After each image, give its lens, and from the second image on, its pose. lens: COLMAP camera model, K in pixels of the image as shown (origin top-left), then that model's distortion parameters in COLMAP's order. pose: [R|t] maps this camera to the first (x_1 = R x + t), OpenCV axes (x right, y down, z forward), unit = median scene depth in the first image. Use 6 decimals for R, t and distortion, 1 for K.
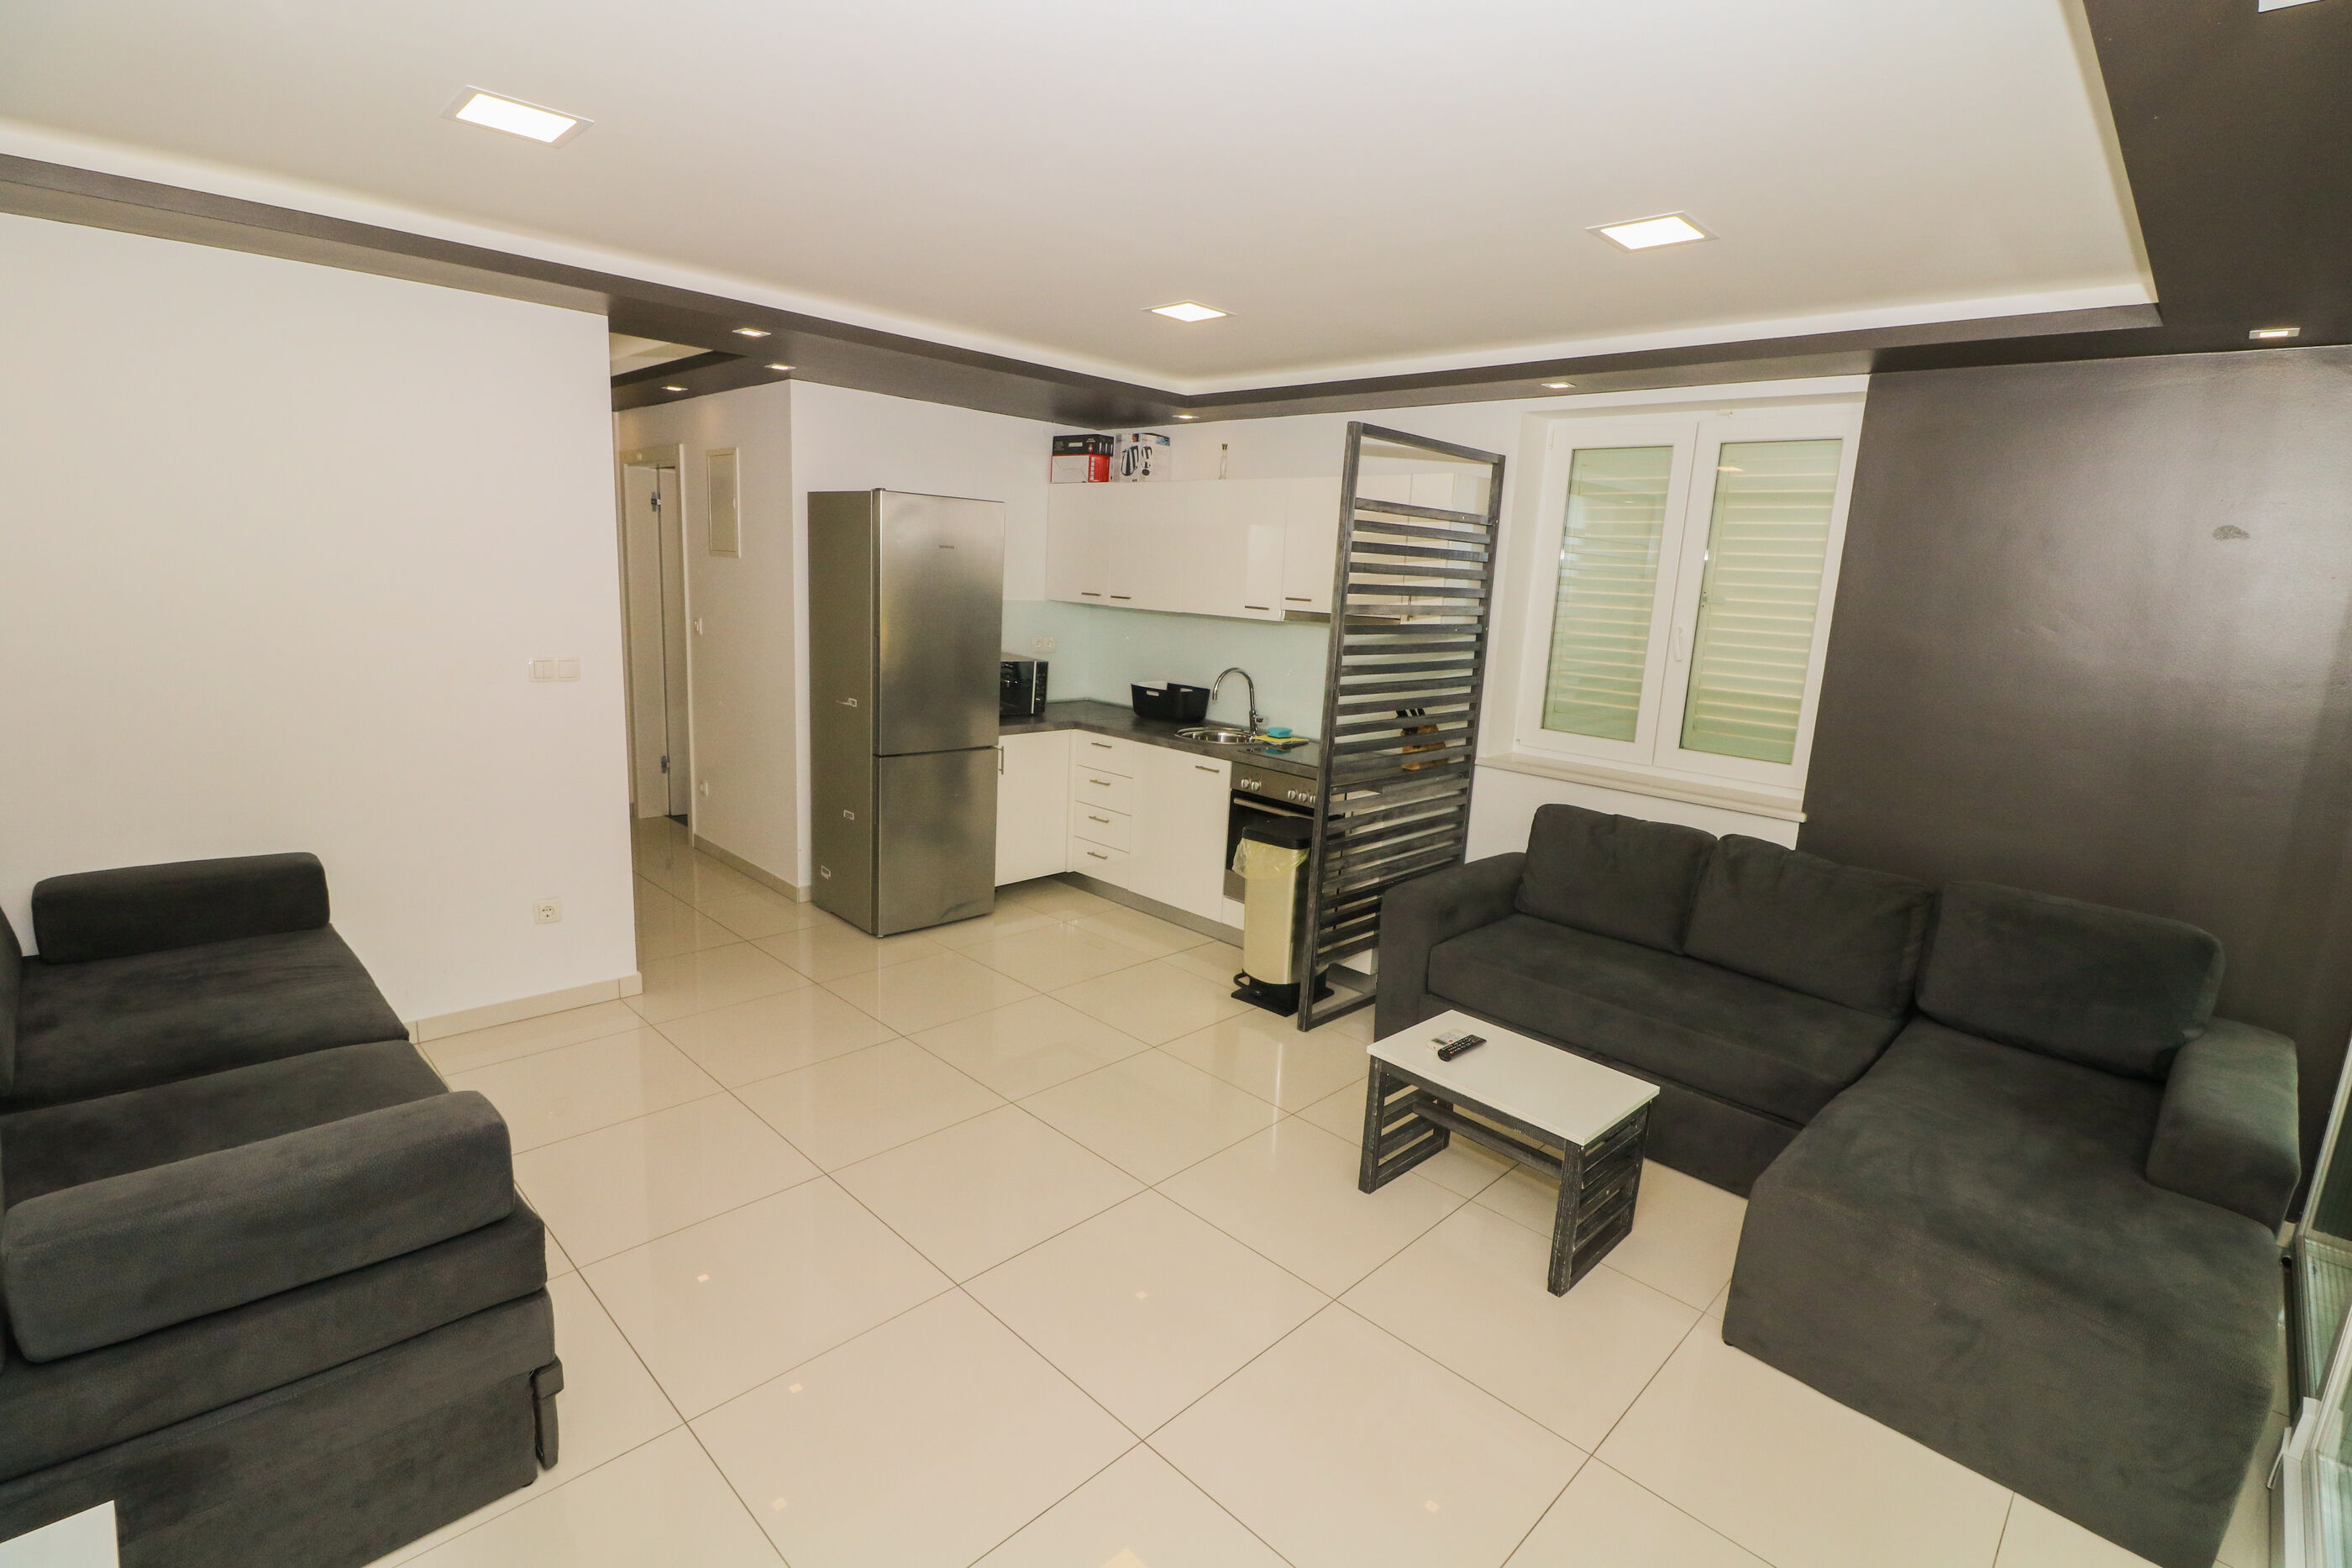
lens RADIAL K [[1084.7, 0, 1176.0], [0, 1084.7, 784.0], [0, 0, 1]] dist [0.001381, -0.017388]
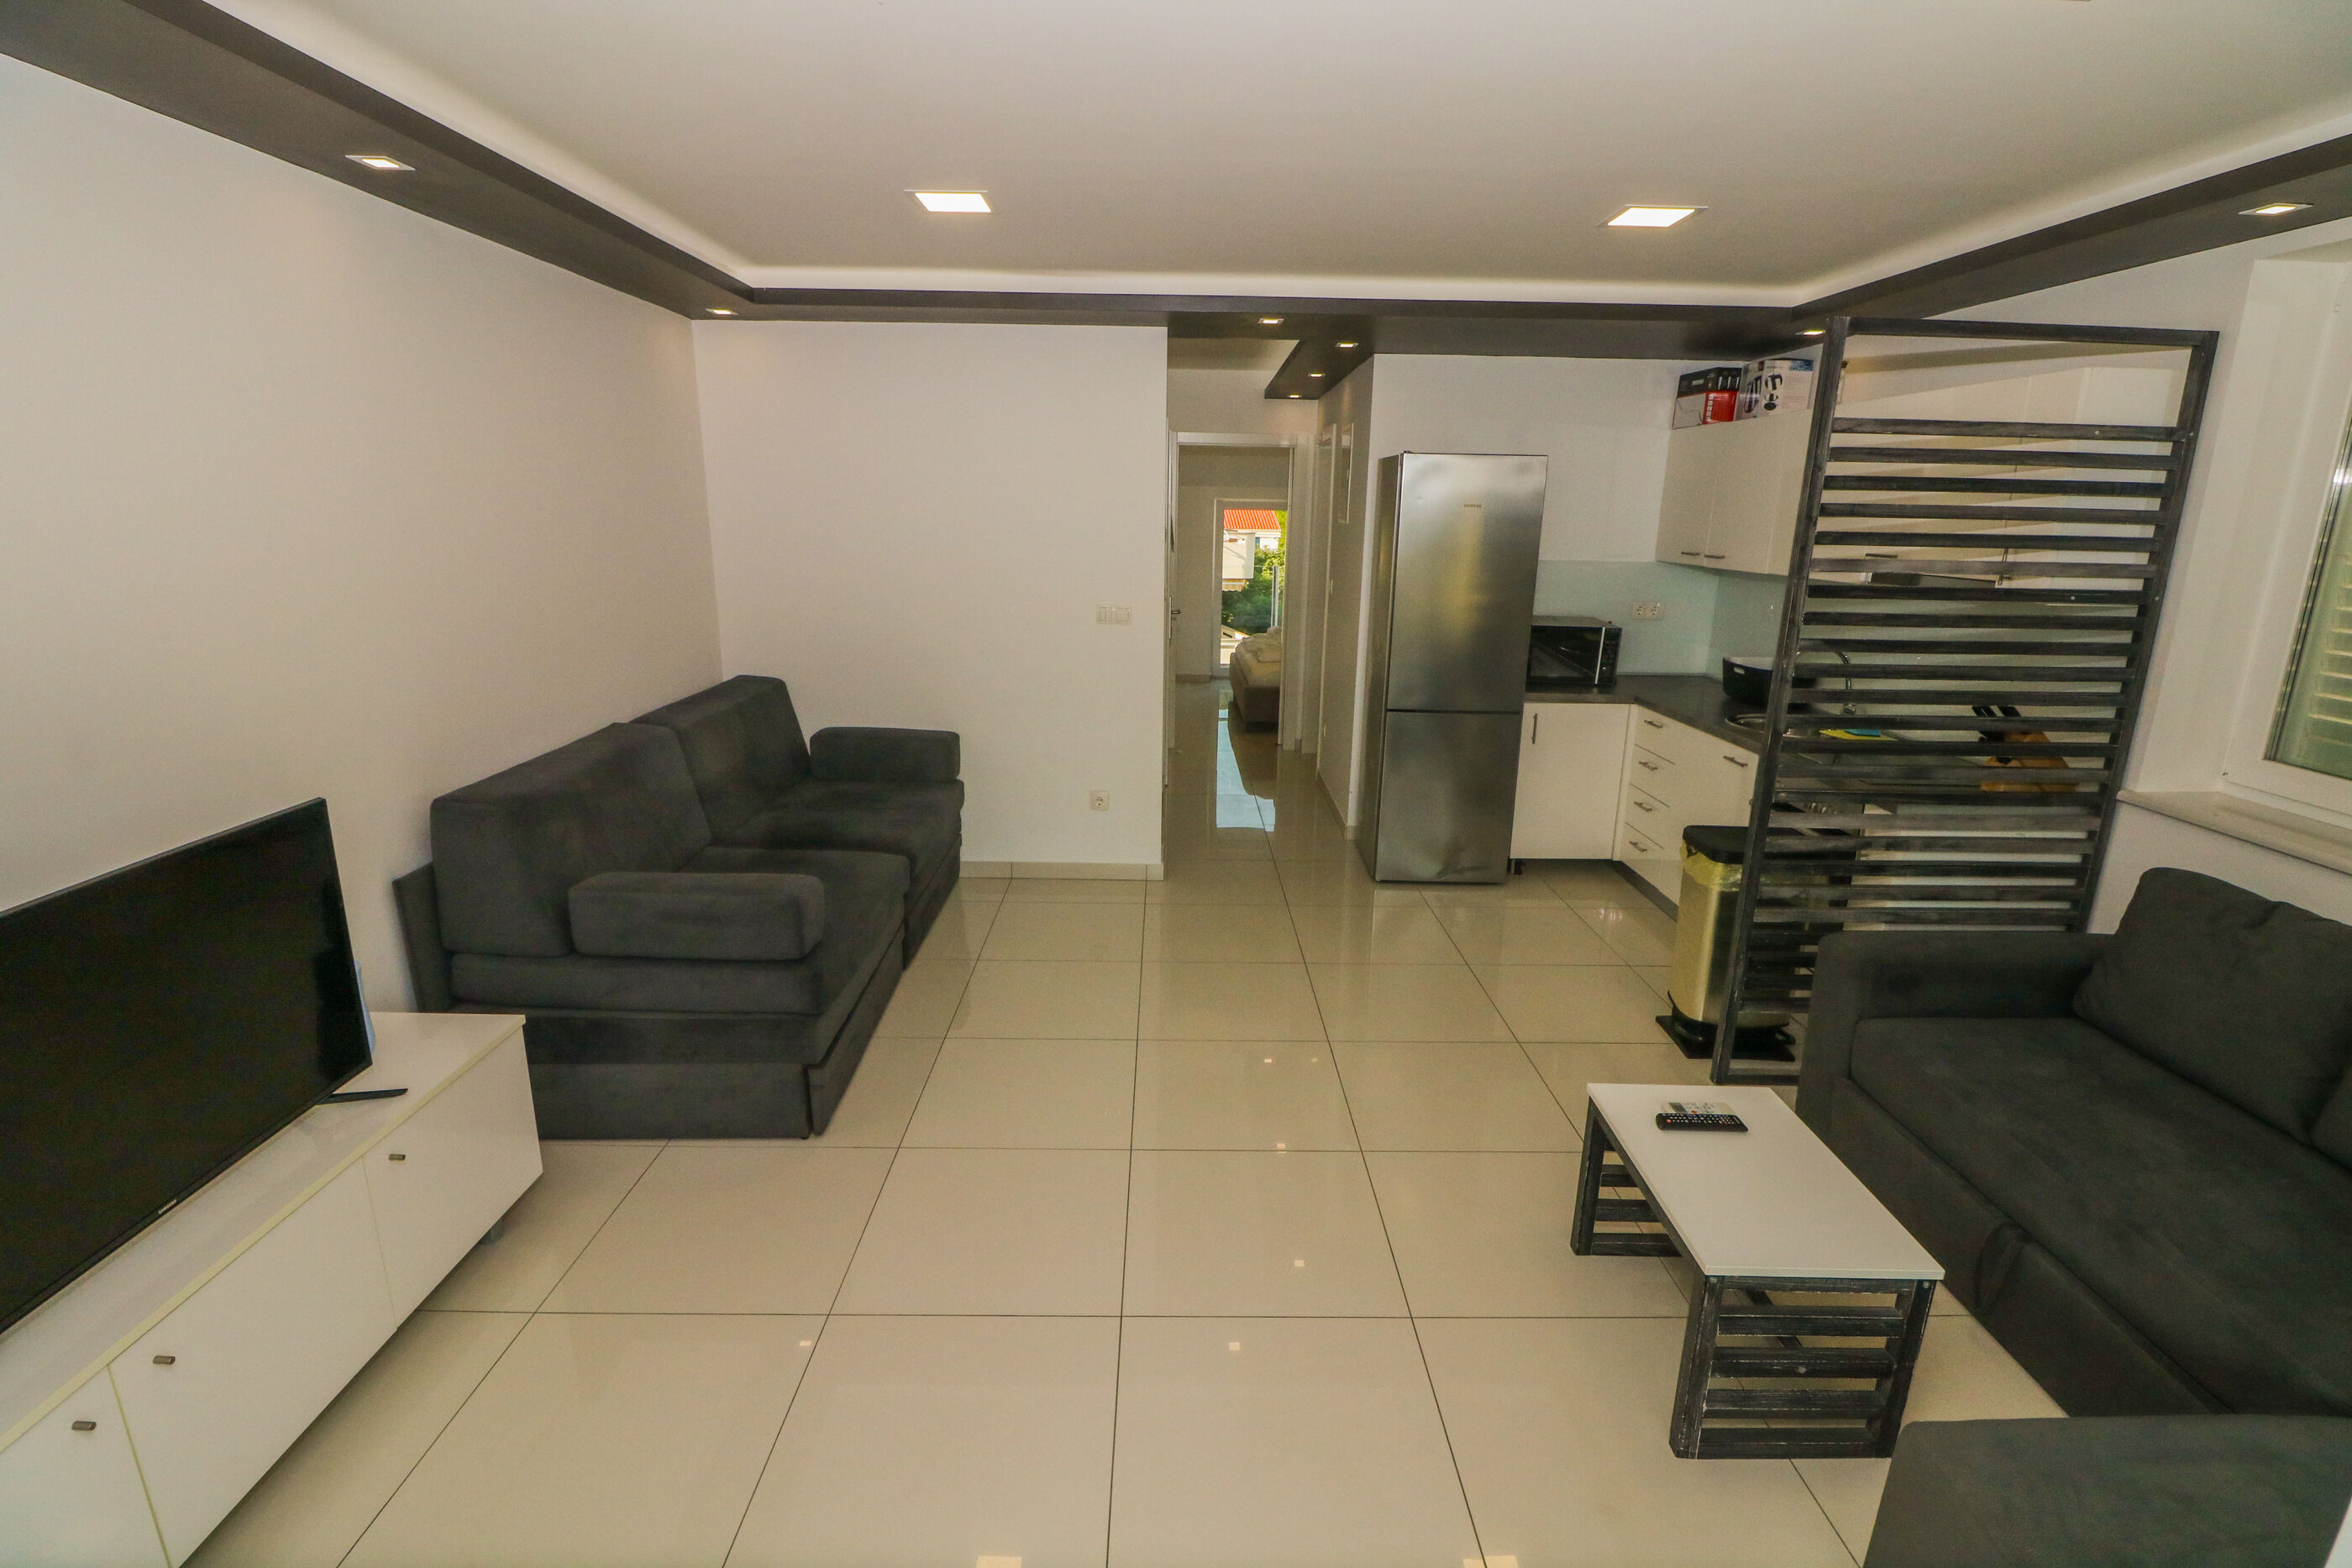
lens RADIAL K [[1084.7, 0, 1176.0], [0, 1084.7, 784.0], [0, 0, 1]] dist [0.001381, -0.017388]
pose [[0.706526, 0.134877, -0.694715, 0.301025], [-0.116779, 0.990433, 0.073525, -0.007281], [0.697985, 0.029181, 0.715518, 0.102190]]
